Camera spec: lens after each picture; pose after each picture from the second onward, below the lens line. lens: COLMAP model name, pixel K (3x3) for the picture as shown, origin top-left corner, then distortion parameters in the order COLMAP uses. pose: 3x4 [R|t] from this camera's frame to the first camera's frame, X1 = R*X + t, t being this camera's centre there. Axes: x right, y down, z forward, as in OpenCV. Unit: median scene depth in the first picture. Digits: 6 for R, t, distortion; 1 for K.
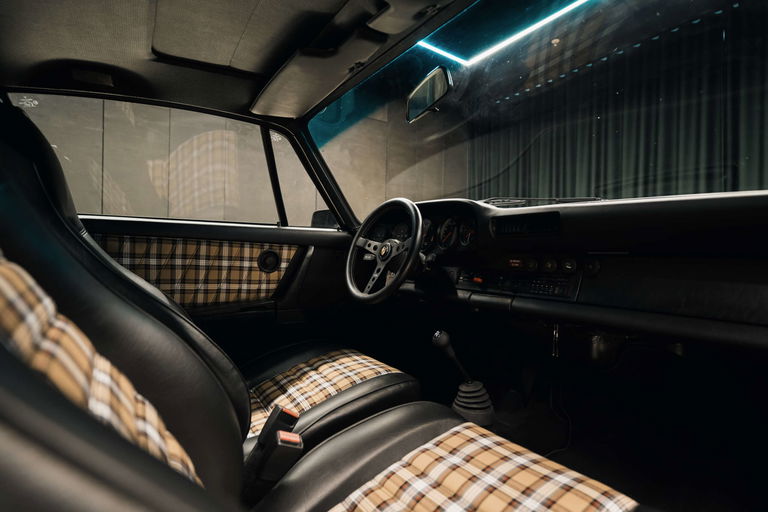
lens RADIAL K [[381.3, 0, 382.9], [0, 381.3, 254.3], [0, 0, 1]] dist [-0.006032, 0.004632]
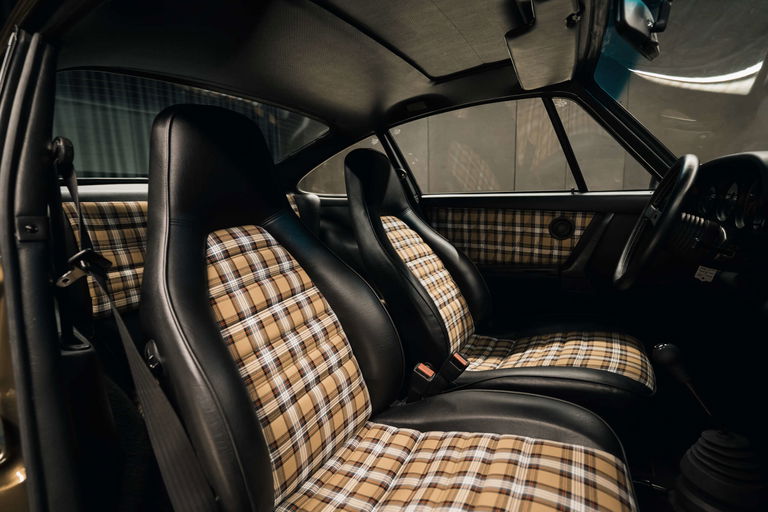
lens RADIAL K [[381.3, 0, 384.3], [0, 381.3, 252.1], [0, 0, 1]] dist [-0.006032, 0.004632]
pose [[0.413185, 0.111578, -0.903785, 0.469825], [0.025260, 0.990679, 0.133854, -0.073037], [0.910296, -0.078136, 0.406516, 0.167040]]
